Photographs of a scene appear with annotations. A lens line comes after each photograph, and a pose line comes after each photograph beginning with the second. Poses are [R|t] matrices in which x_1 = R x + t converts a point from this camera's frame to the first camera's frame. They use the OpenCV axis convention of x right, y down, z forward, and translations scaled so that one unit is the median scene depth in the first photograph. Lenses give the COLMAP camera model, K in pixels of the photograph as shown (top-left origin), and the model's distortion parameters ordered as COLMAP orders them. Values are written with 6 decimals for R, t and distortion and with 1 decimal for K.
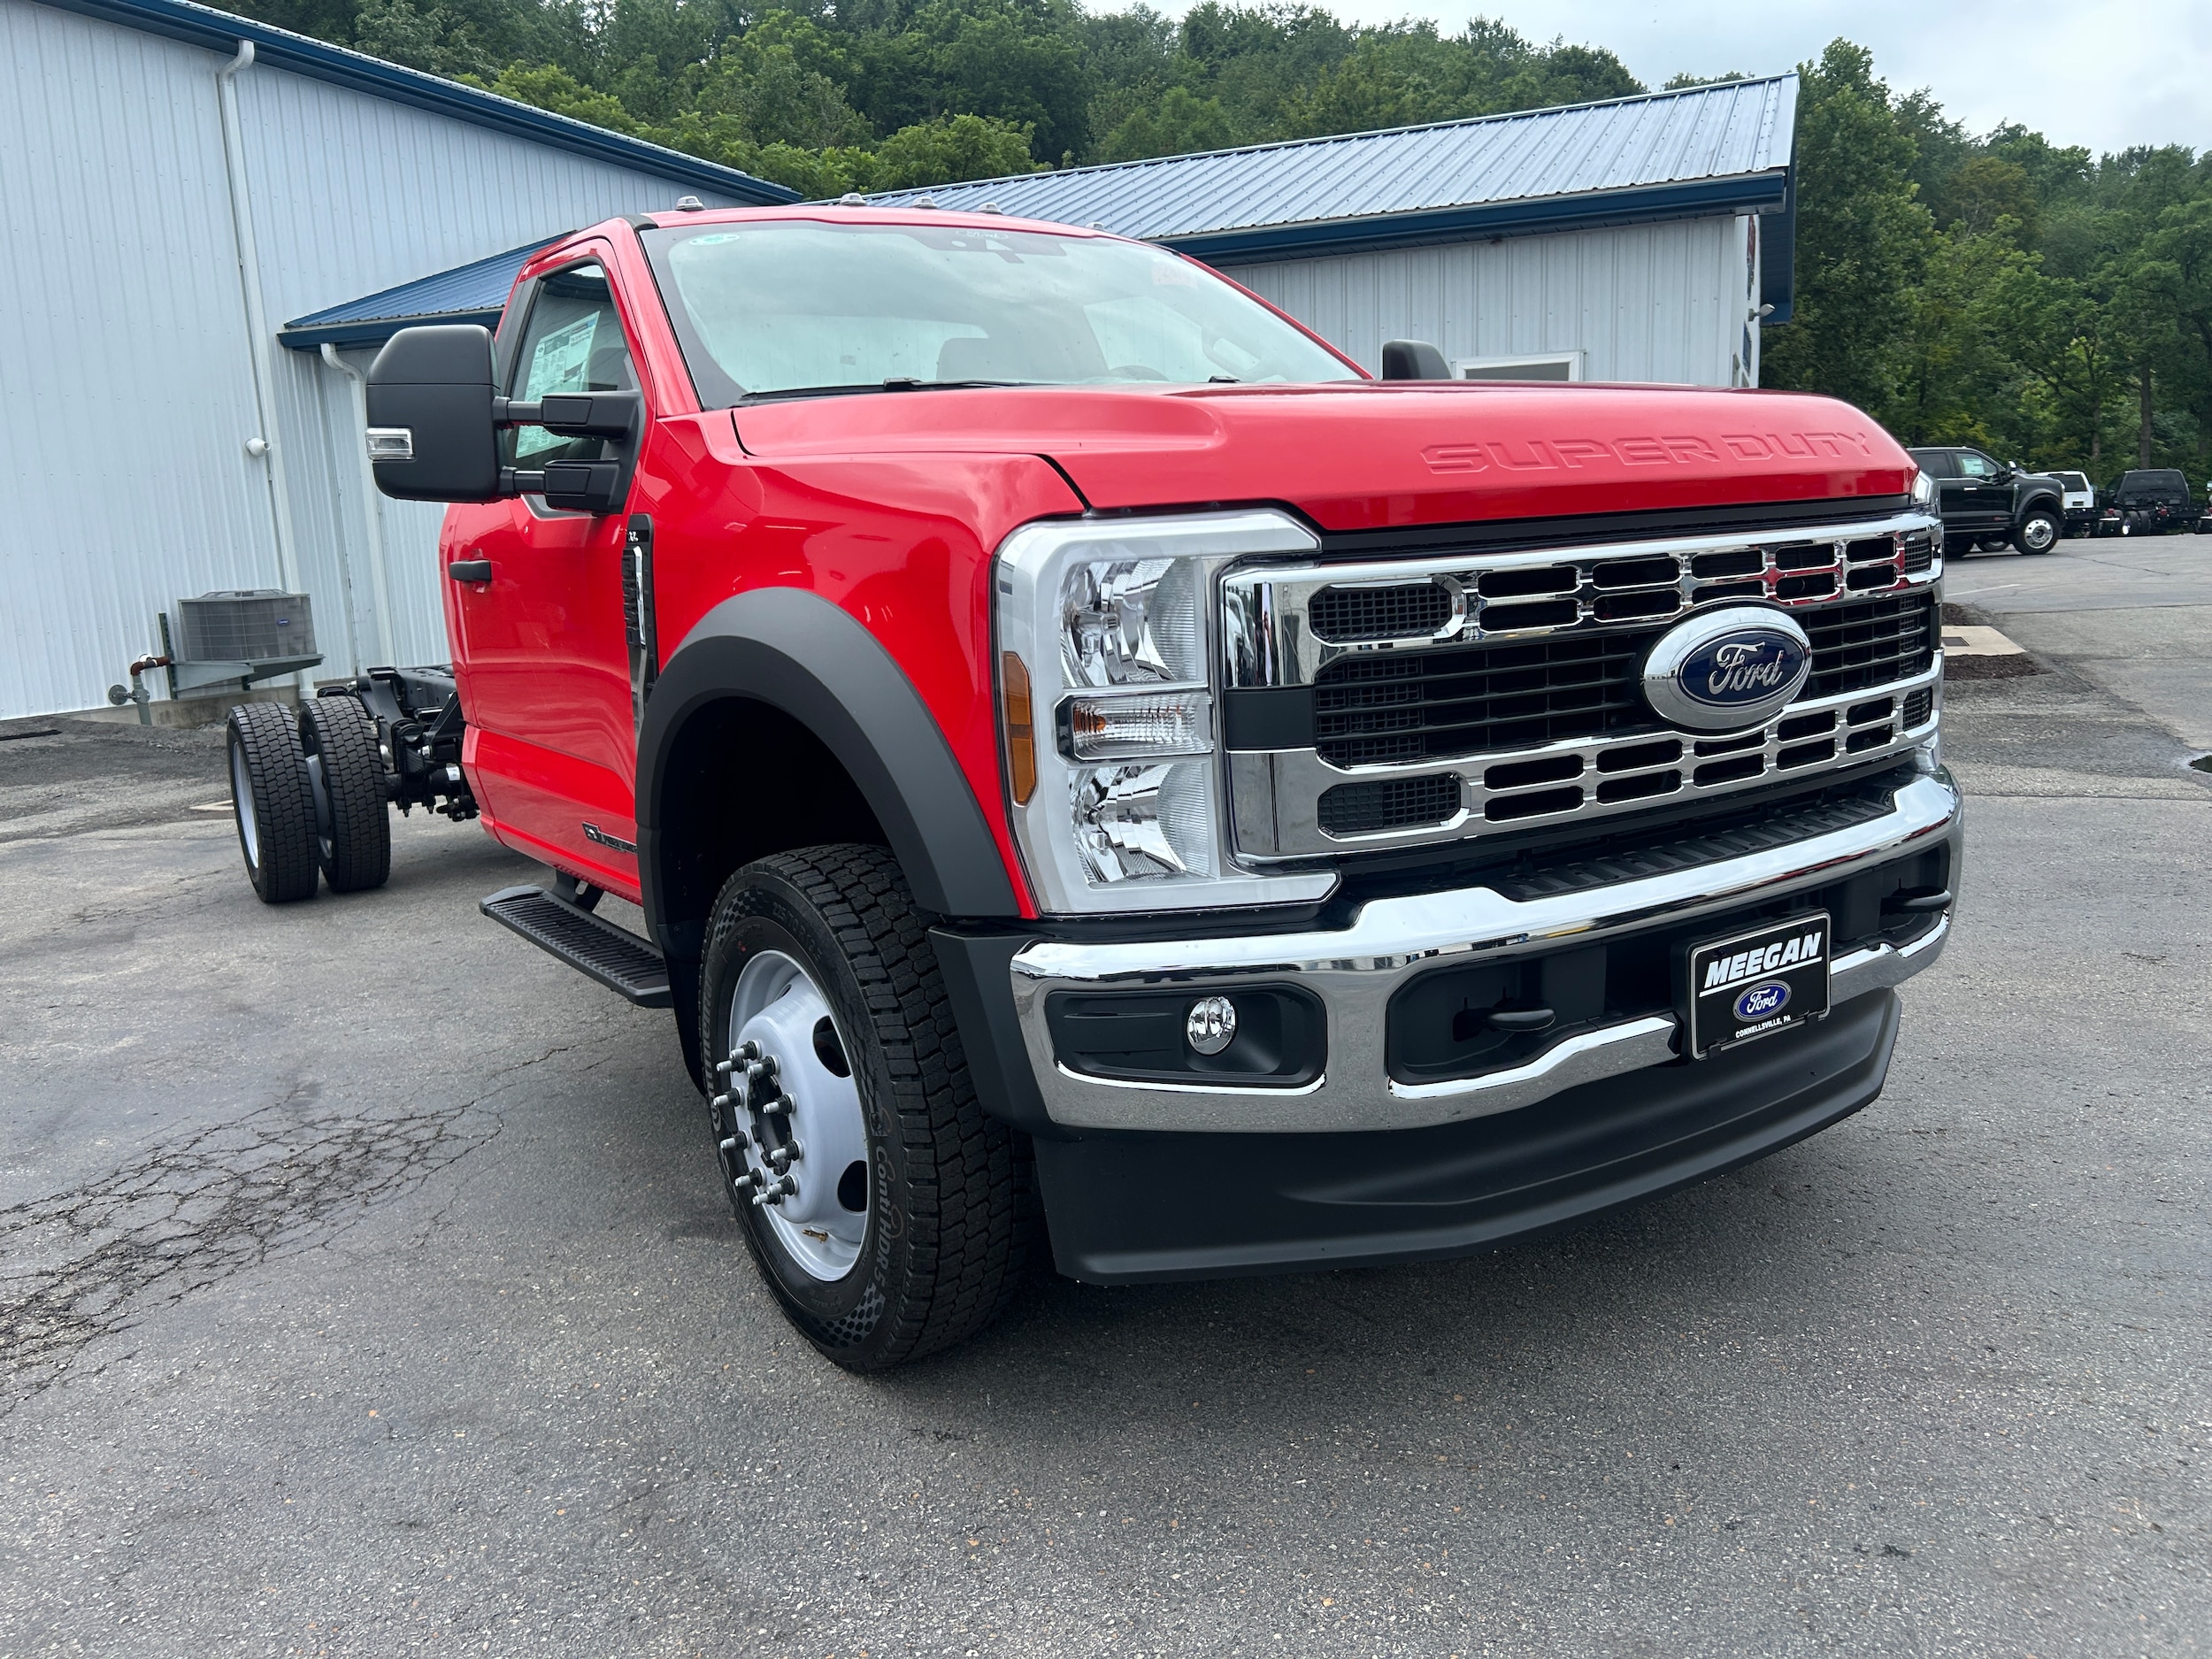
lens RADIAL K [[1667.9, 0, 1099.2], [0, 1667.9, 841.9], [0, 0, 1]] dist [0.050714, -0.054818]
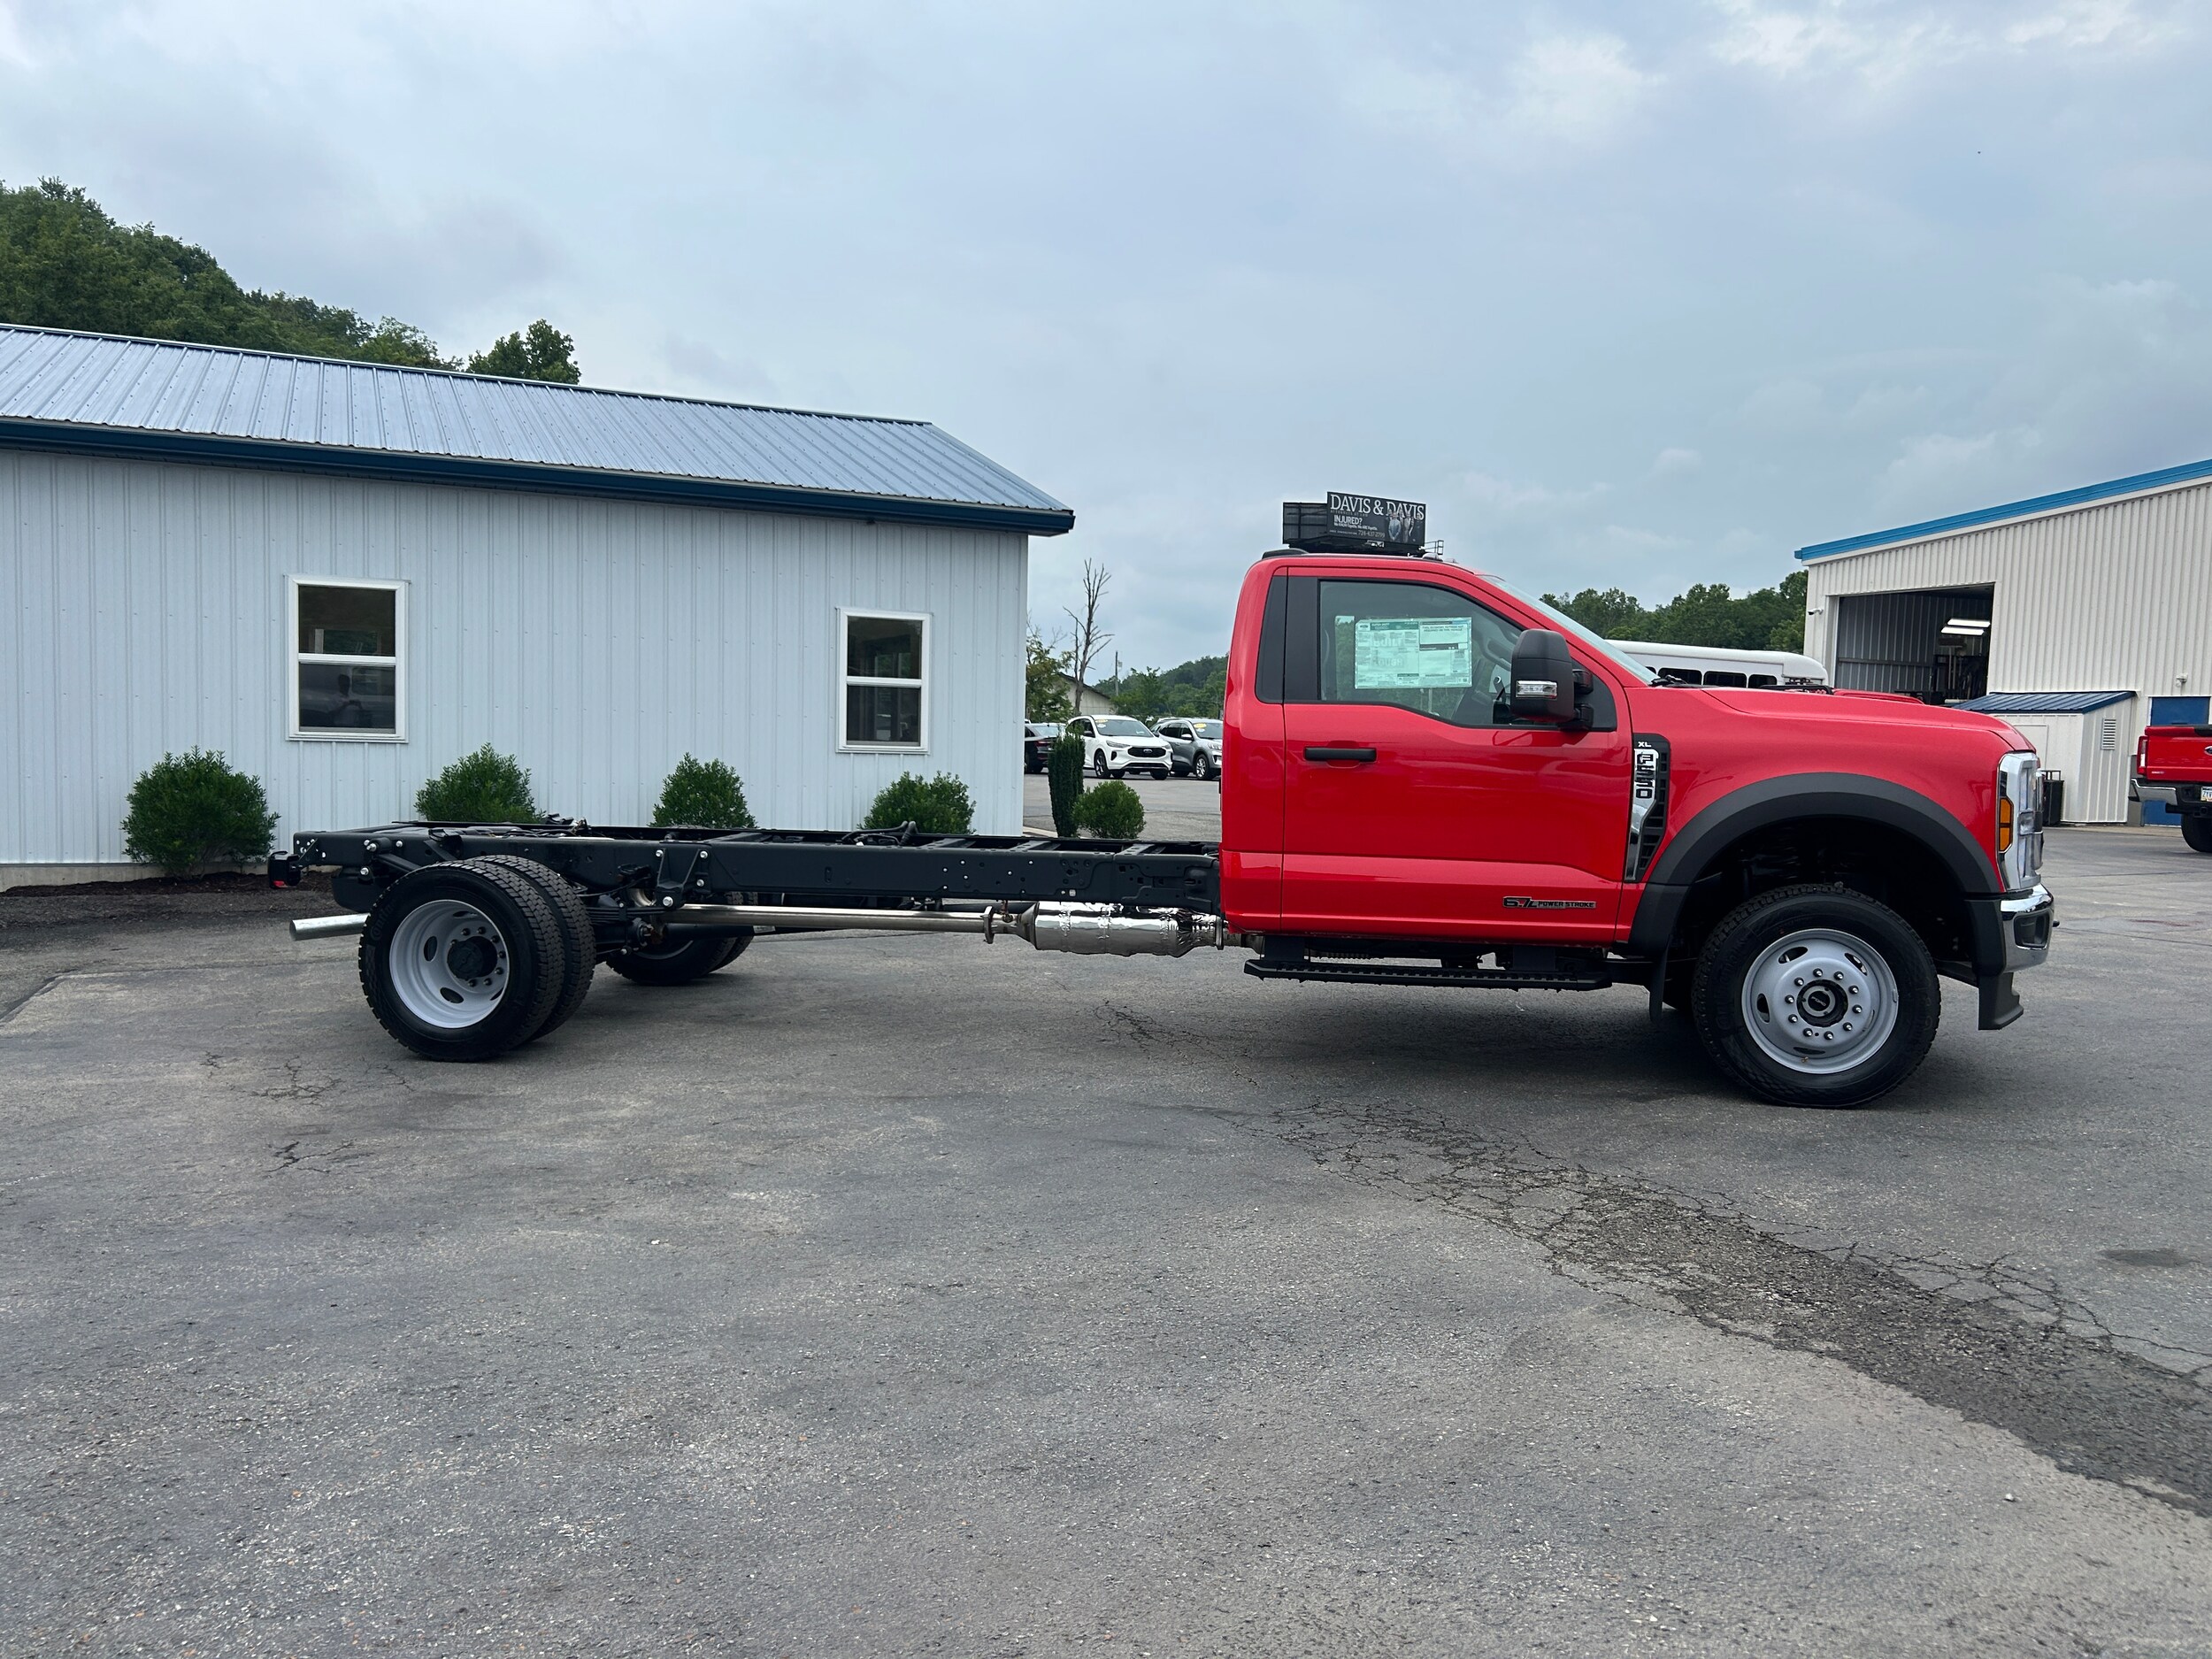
lens RADIAL K [[1660.0, 0, 1100.1], [0, 1660.0, 835.1], [0, 0, 1]] dist [0.058216, -0.067149]
pose [[0.686029, 0.009953, 0.727506, -1.561267], [0.083483, 0.992226, -0.092298, 0.041719], [-0.722769, 0.124054, 0.679865, 0.082168]]
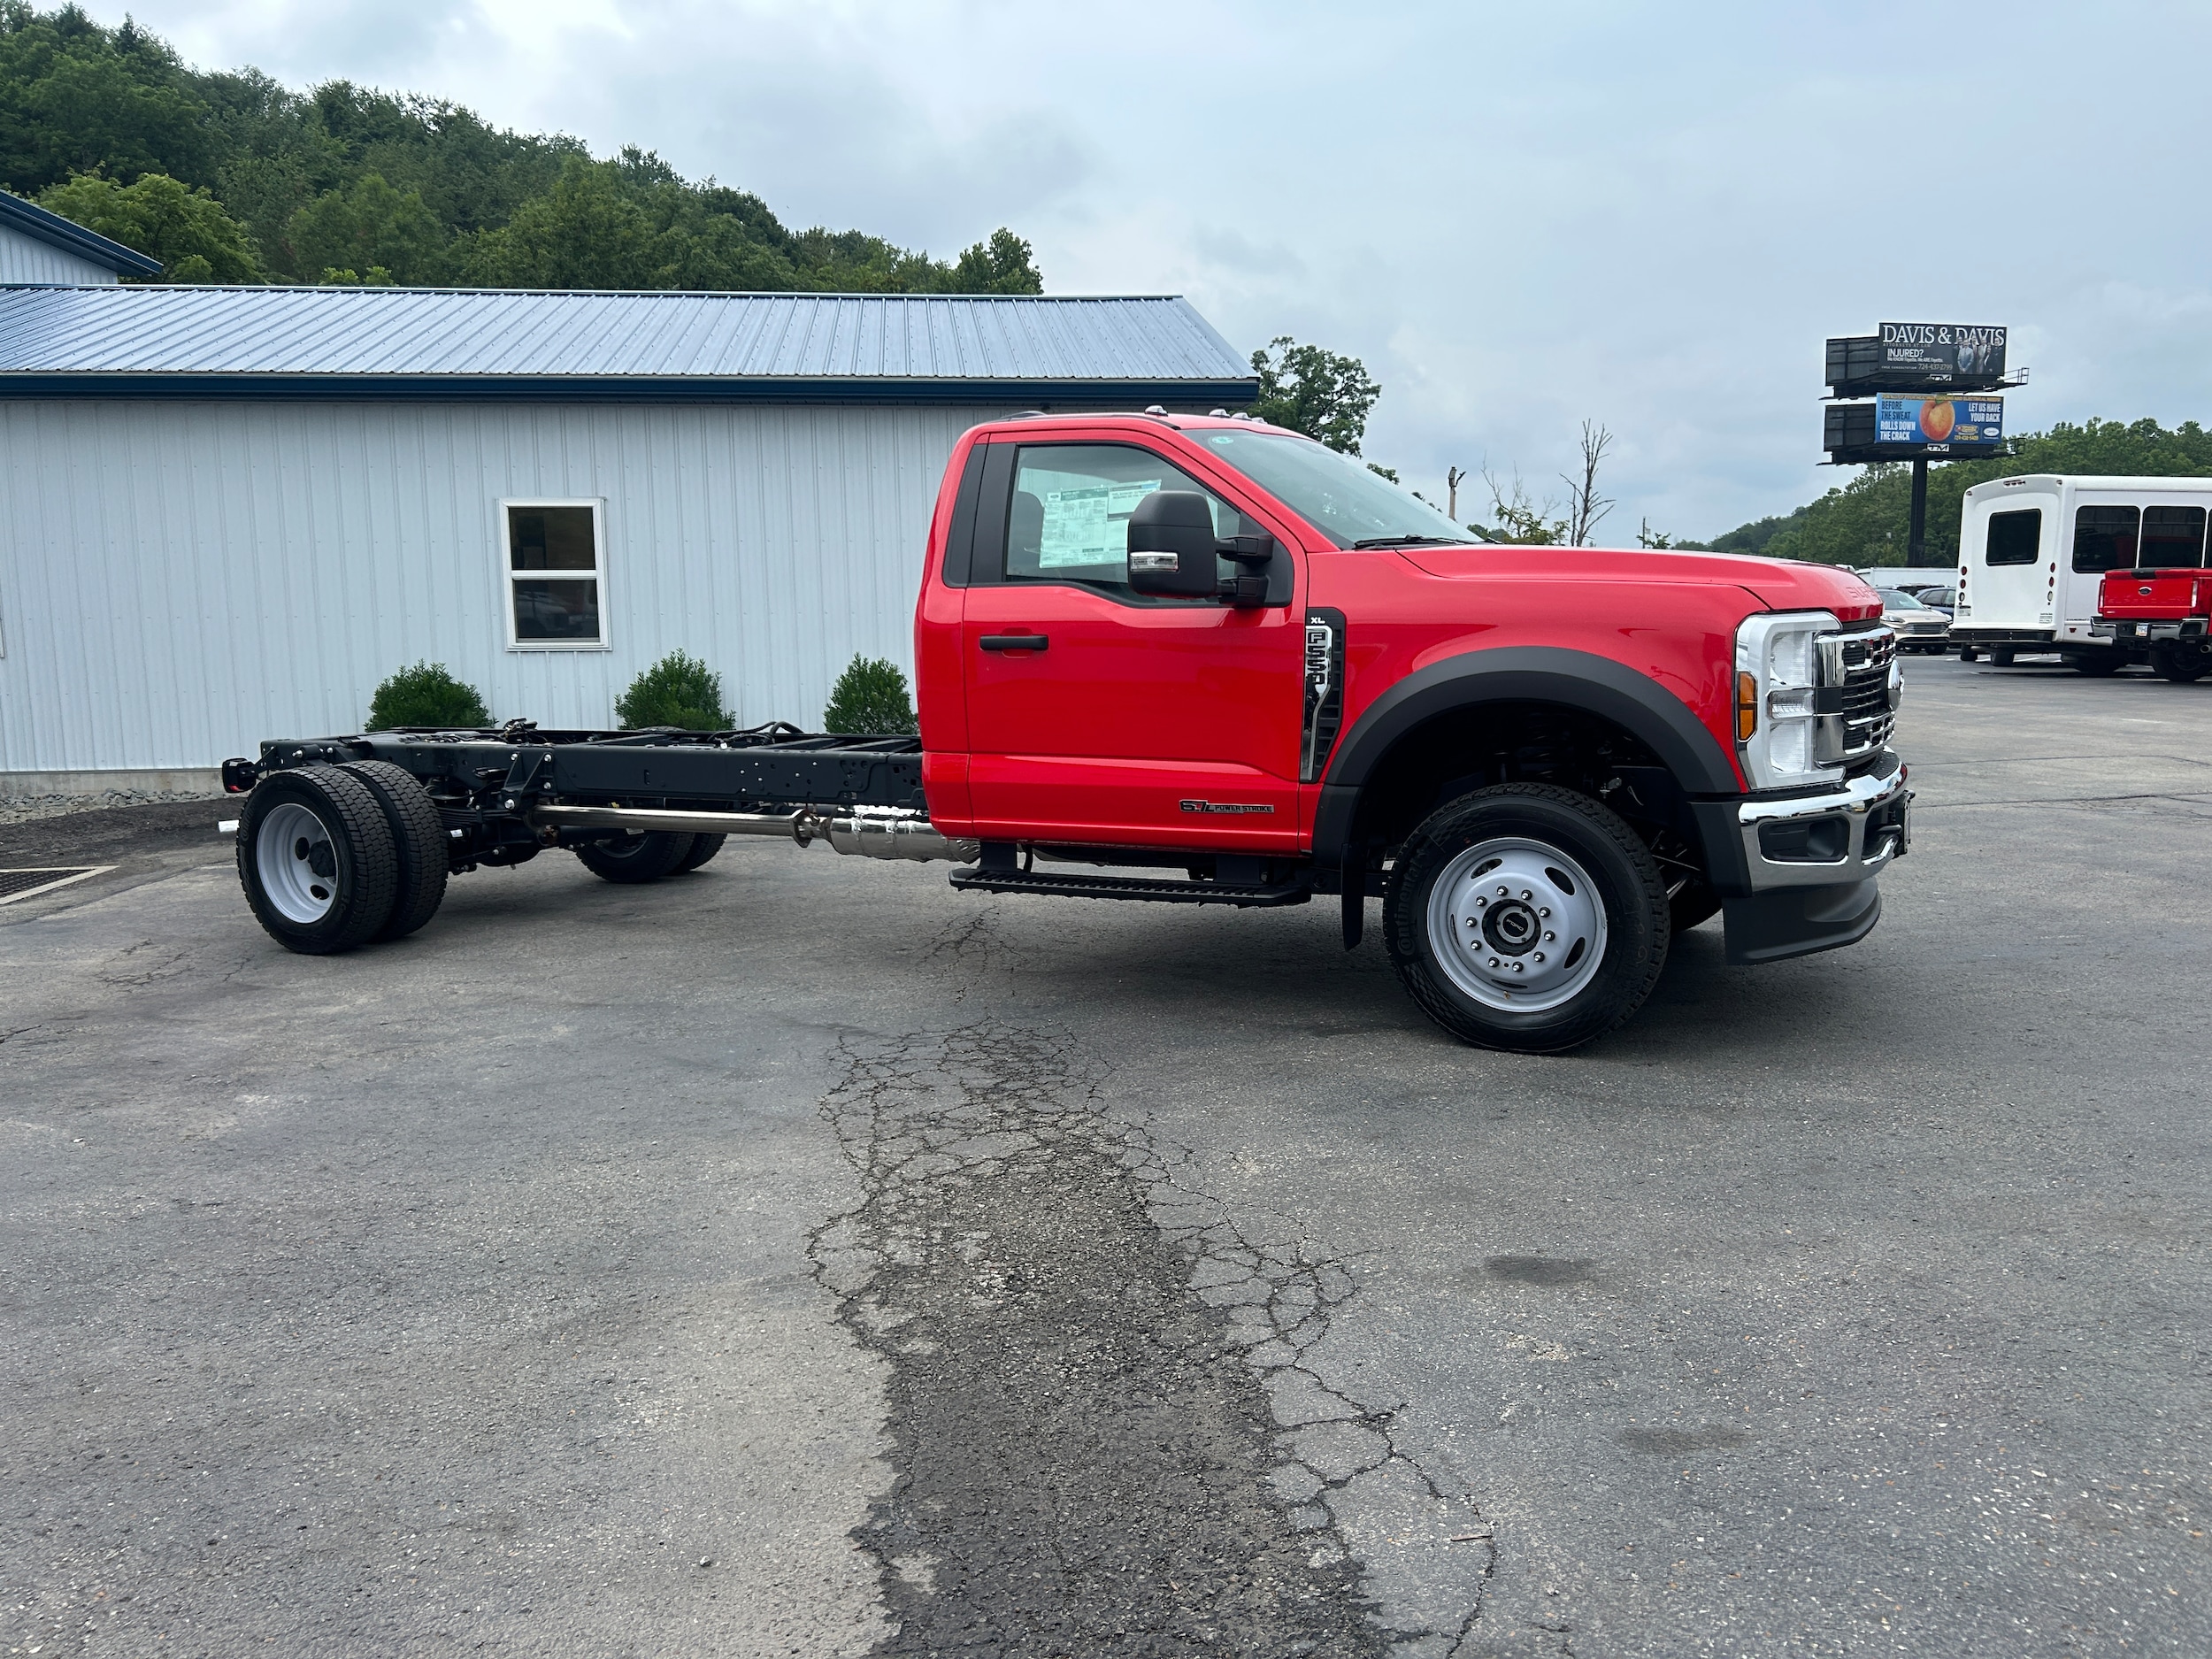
lens RADIAL K [[1660.0, 0, 1100.1], [0, 1660.0, 835.1], [0, 0, 1]] dist [0.058216, -0.067149]
pose [[0.878439, -0.036464, 0.476462, -0.920146], [0.067723, 0.996520, -0.048595, 0.075341], [-0.473032, 0.074955, 0.877851, -0.266689]]
